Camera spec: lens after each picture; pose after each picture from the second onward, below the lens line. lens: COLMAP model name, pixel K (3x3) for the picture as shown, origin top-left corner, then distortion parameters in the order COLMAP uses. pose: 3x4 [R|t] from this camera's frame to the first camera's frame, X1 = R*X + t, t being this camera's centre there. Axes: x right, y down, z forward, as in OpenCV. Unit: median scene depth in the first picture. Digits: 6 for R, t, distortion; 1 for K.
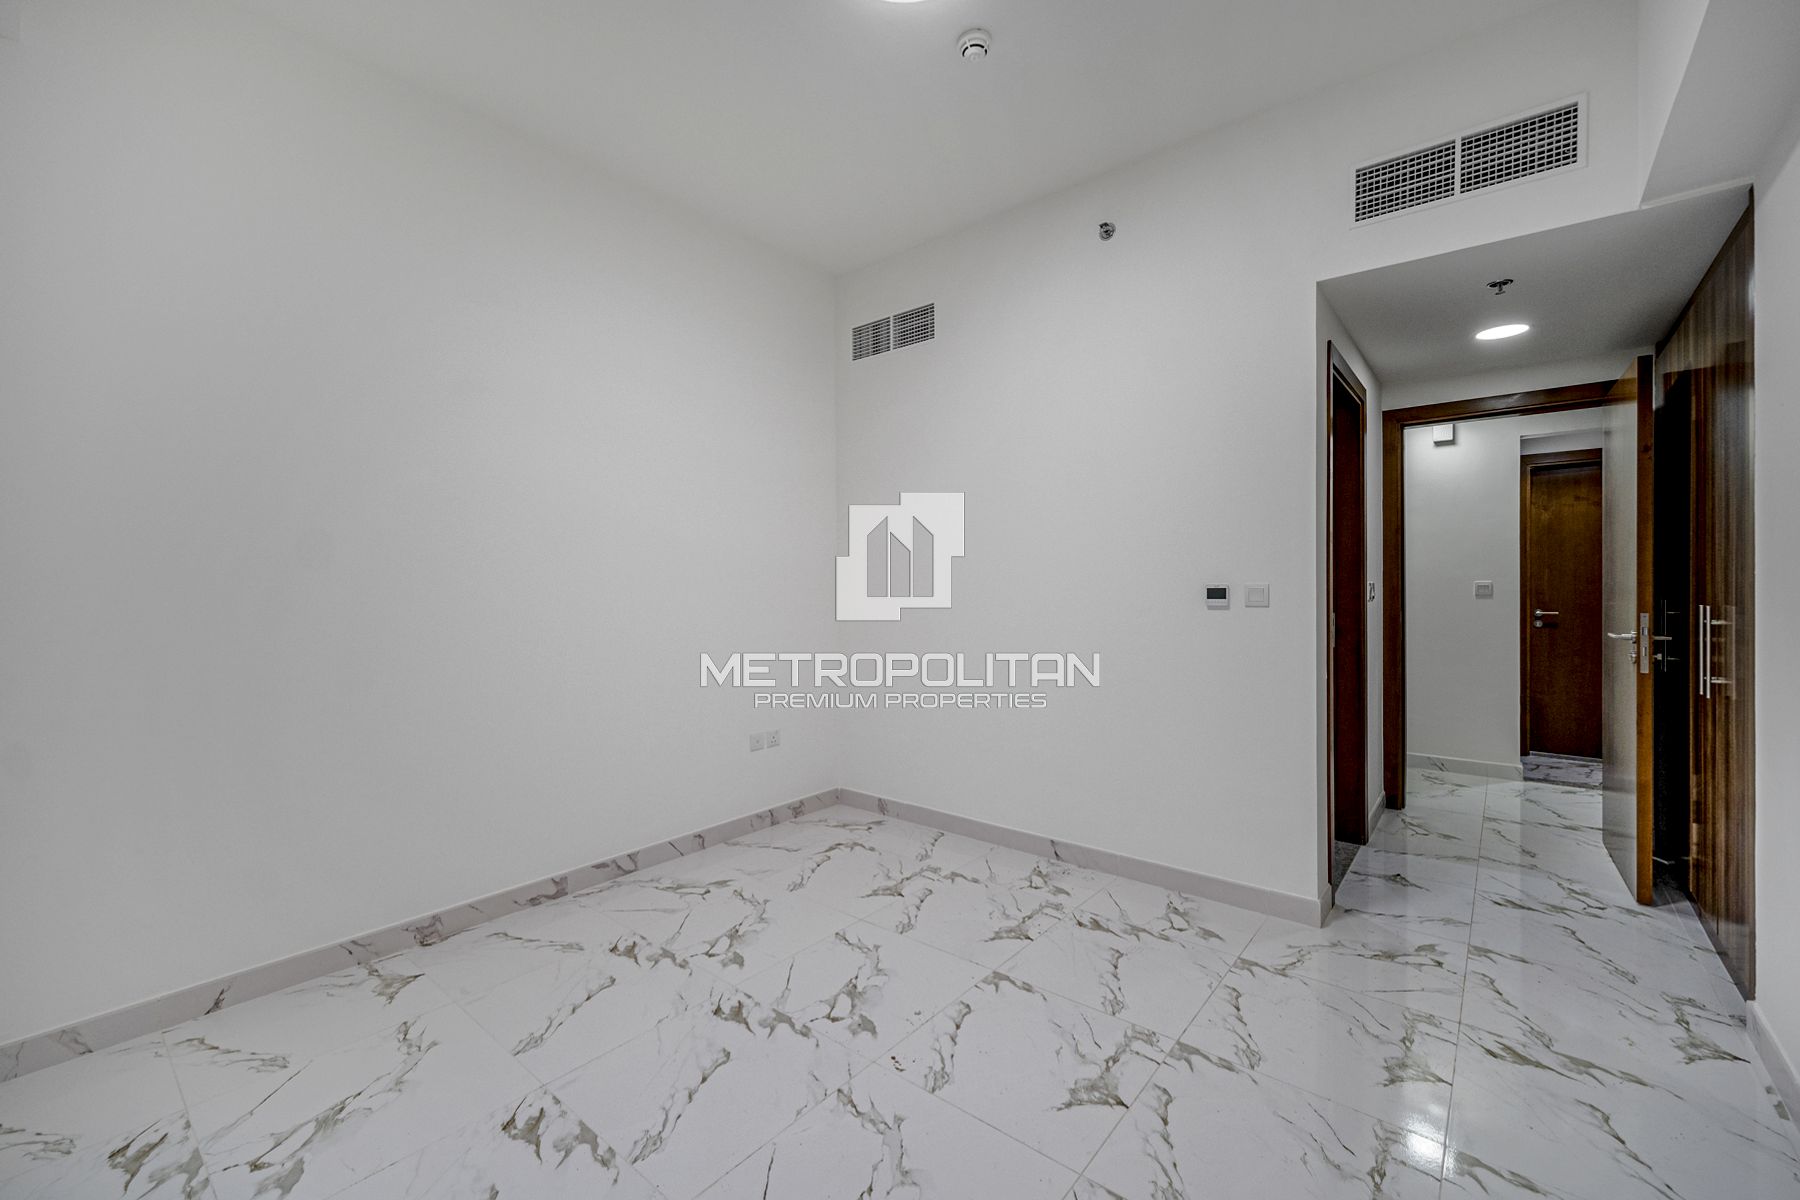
lens RADIAL K [[743.3, 0, 902.6], [0, 743.3, 573.3], [0, 0, 1]] dist [0.001490, -0.003318]
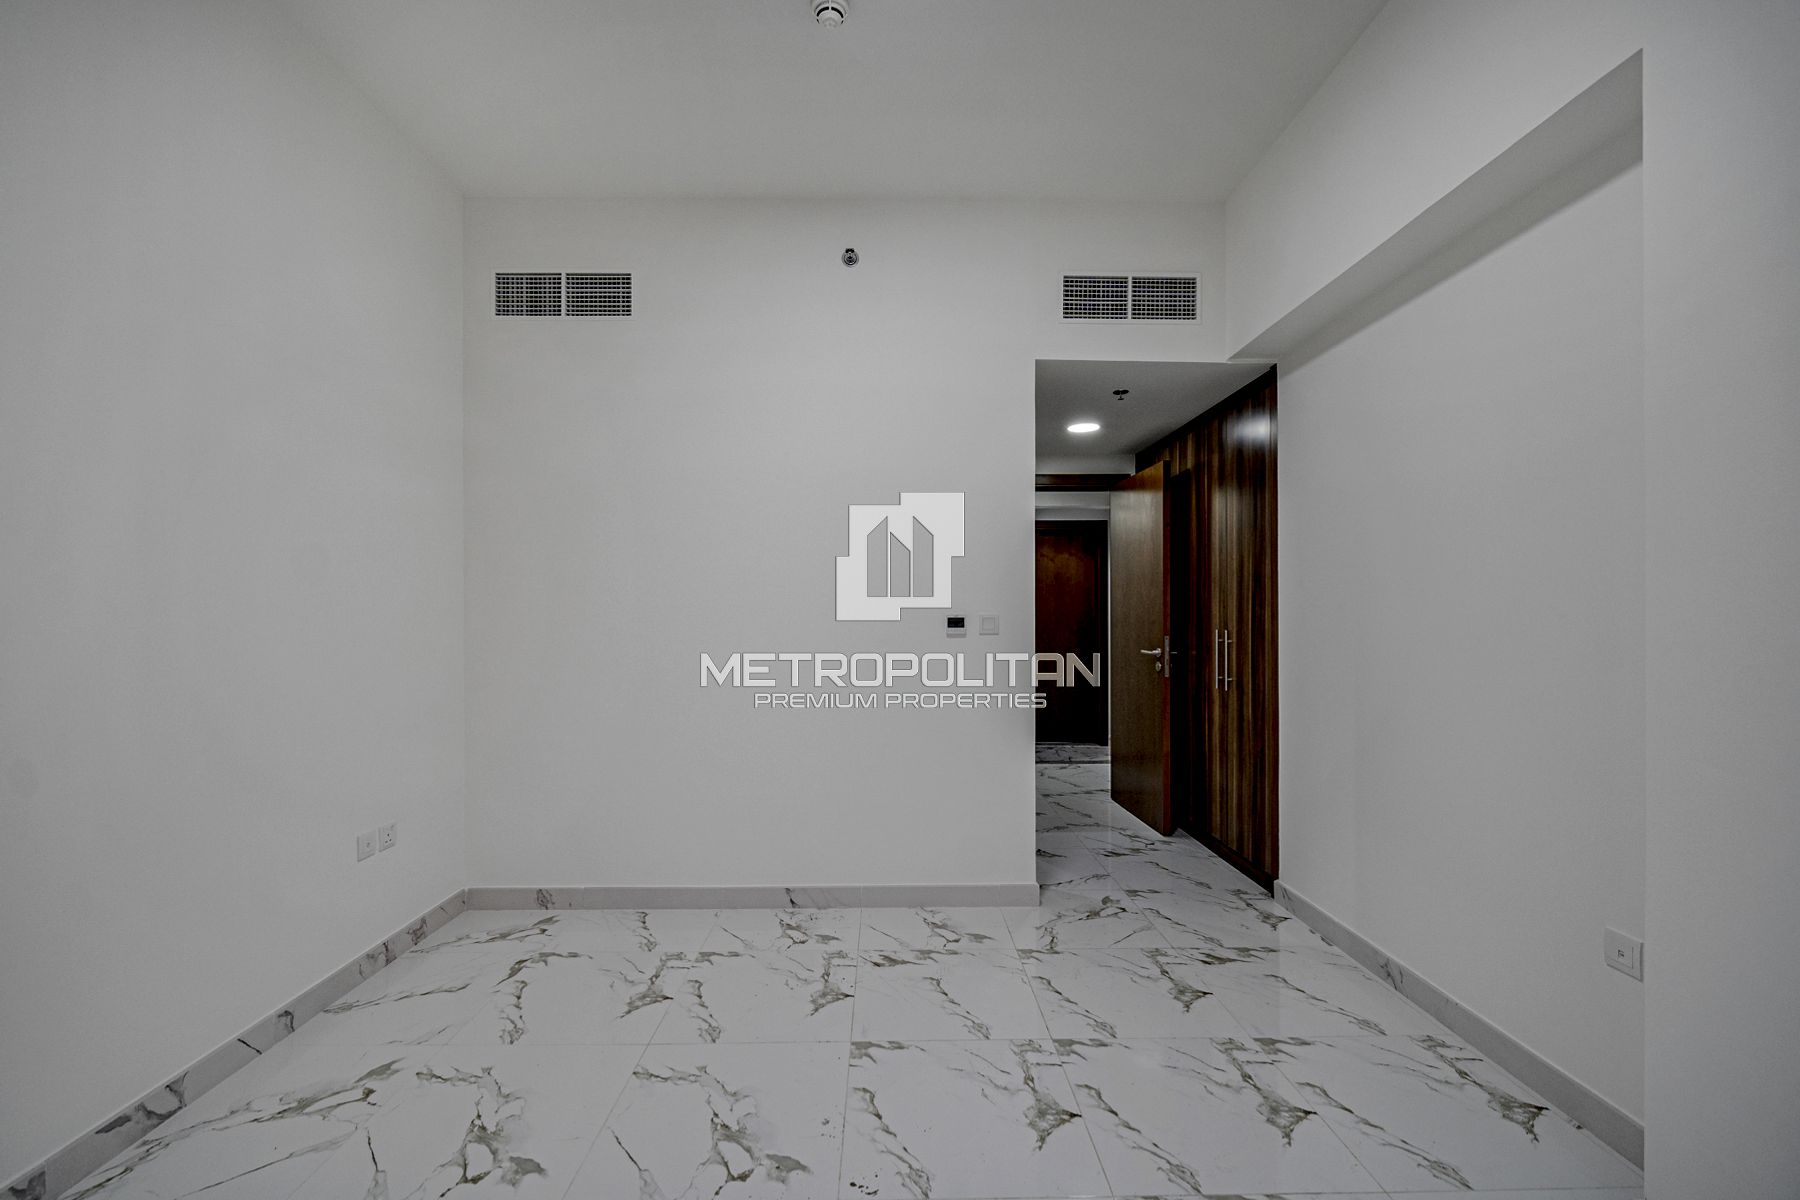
lens RADIAL K [[743.3, 0, 911.0], [0, 743.3, 599.8], [0, 0, 1]] dist [0.001490, -0.003318]
pose [[0.756227, 0.020235, 0.653996, -0.333650], [-0.014634, 0.999795, -0.014012, 0.009851], [-0.654146, 0.001026, 0.756368, 0.216286]]
